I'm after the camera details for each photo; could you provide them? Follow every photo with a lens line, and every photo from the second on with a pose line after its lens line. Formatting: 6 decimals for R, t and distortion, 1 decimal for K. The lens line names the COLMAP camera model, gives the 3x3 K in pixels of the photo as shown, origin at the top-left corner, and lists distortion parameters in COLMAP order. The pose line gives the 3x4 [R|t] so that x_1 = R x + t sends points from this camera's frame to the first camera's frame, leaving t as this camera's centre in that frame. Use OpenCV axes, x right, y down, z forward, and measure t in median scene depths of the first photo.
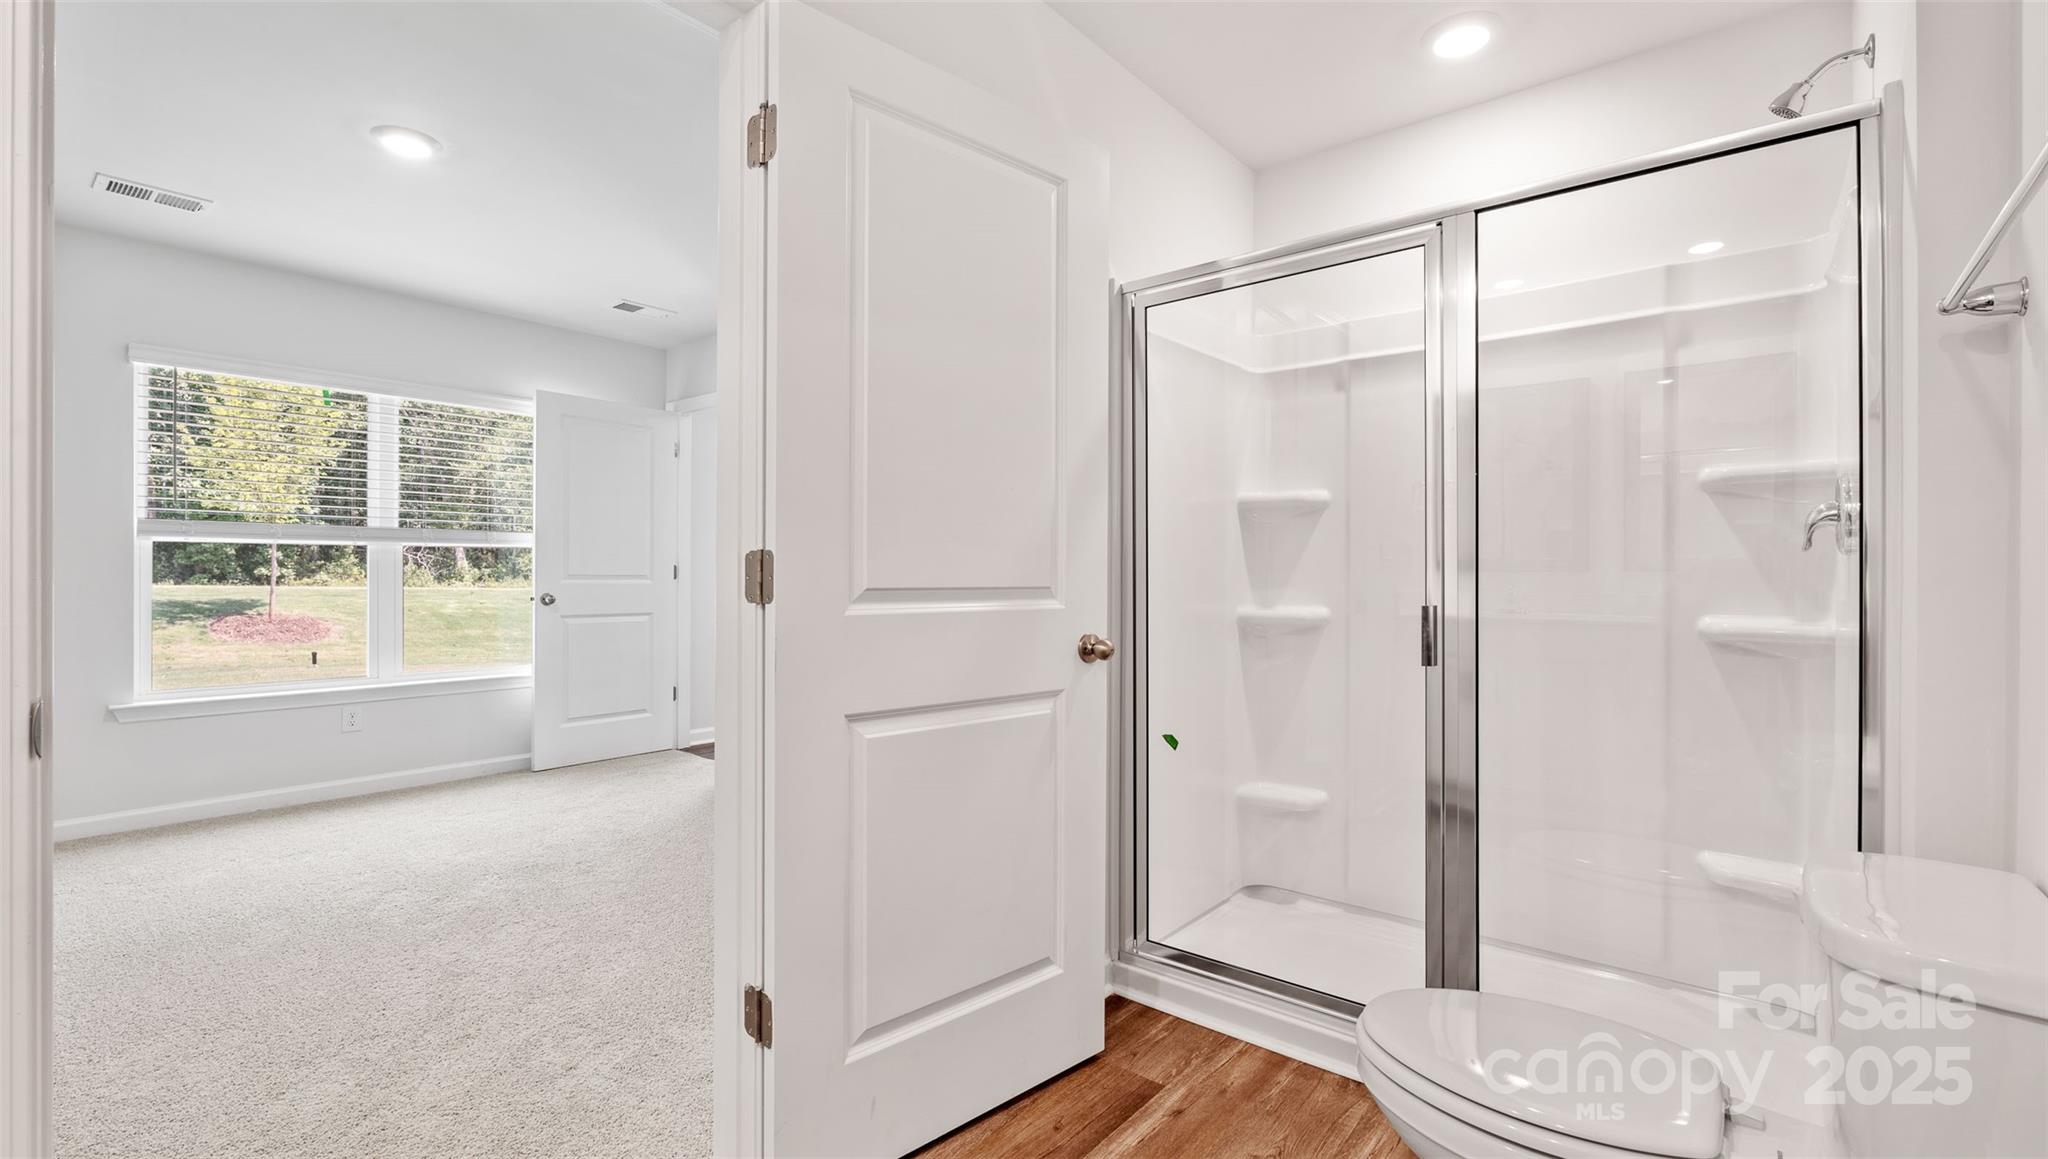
lens RADIAL K [[884.3, 0, 1021.8], [0, 884.3, 589.9], [0, 0, 1]] dist [-0.008121, 0.000604]
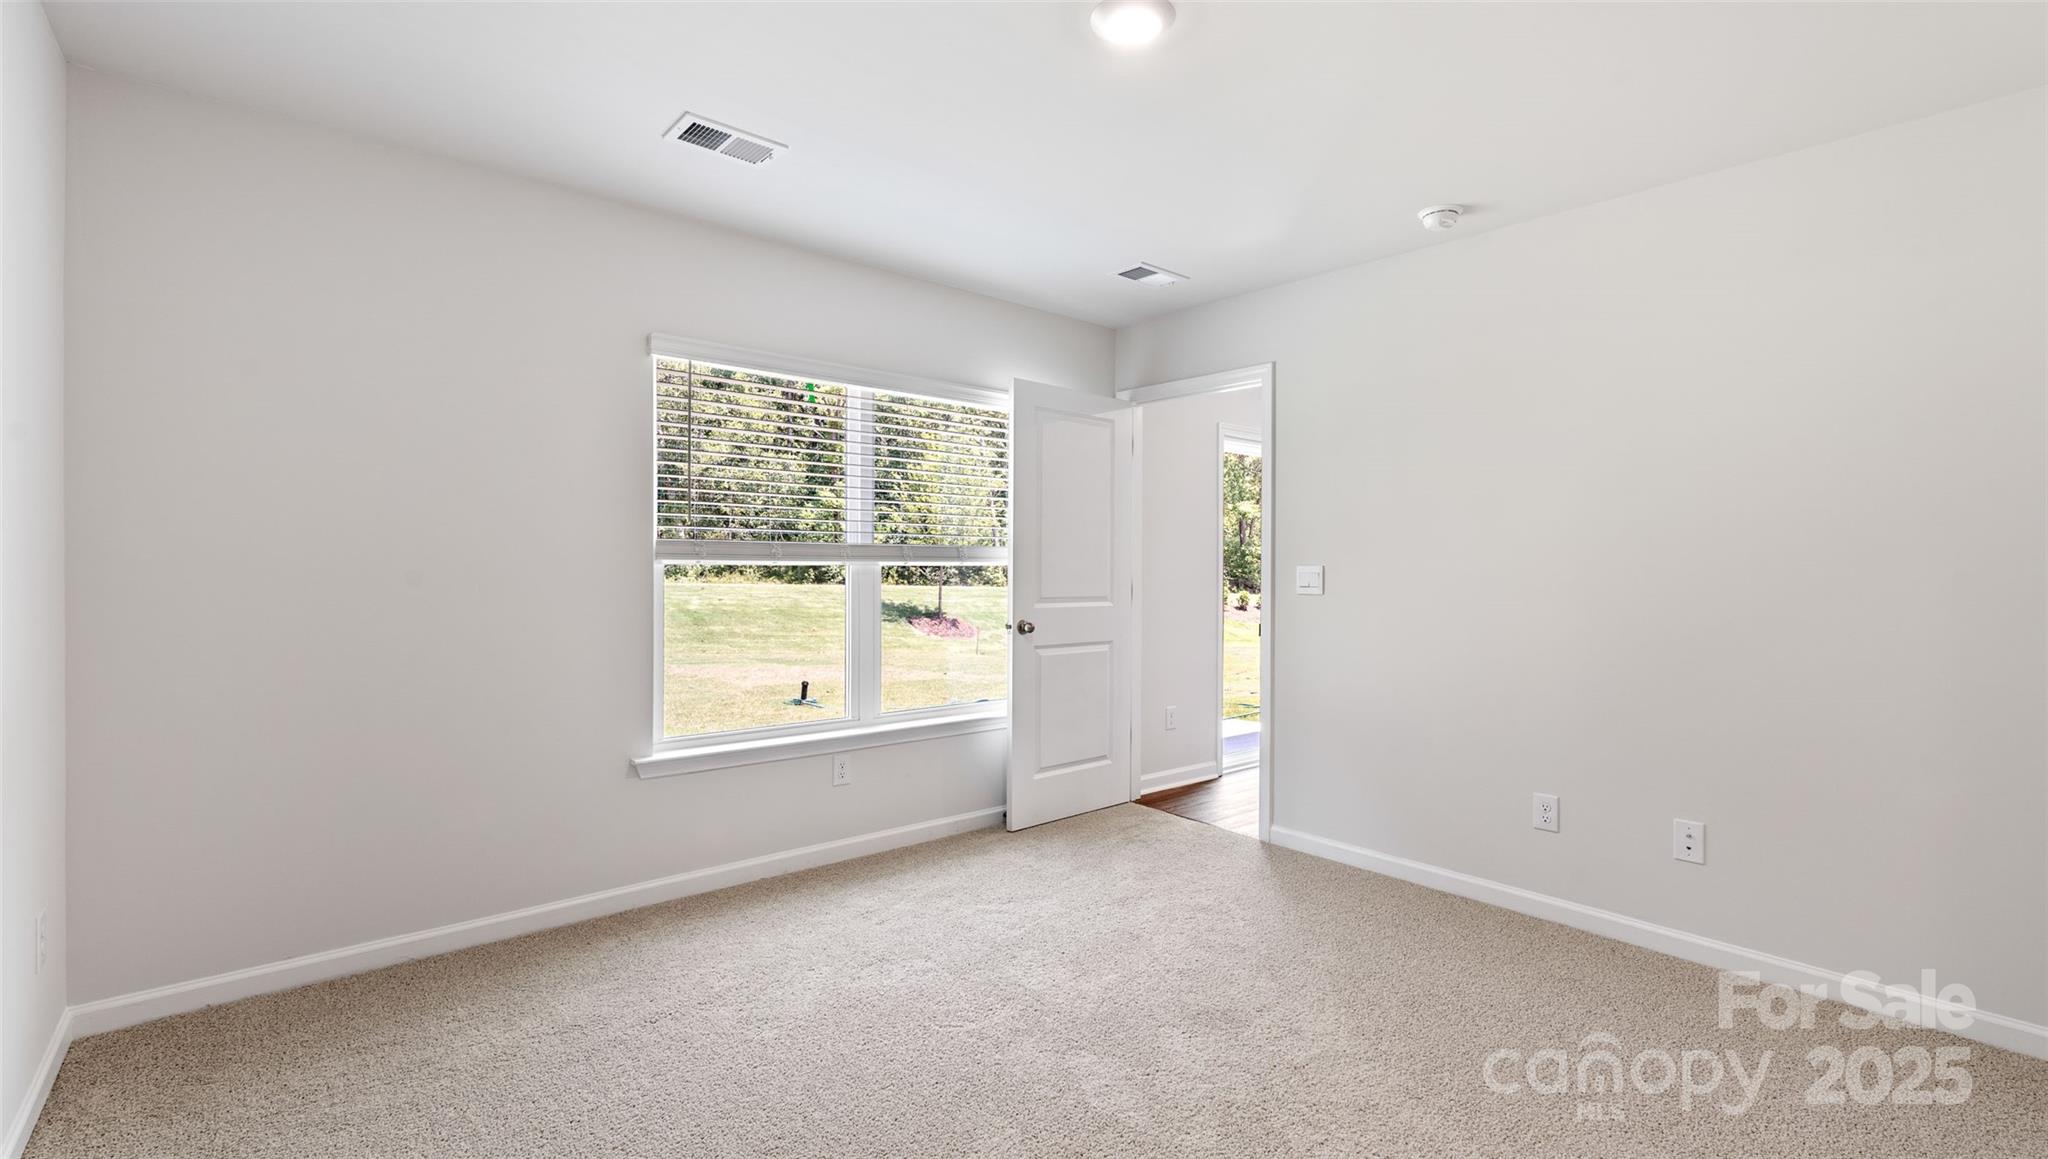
lens RADIAL K [[884.3, 0, 1024.8], [0, 884.3, 585.9], [0, 0, 1]] dist [-0.008121, 0.000604]
pose [[0.986054, 0.006154, -0.166310, -0.397236], [-0.005604, 0.999977, 0.003774, -0.031749], [0.166329, -0.002790, 0.986066, 0.166562]]
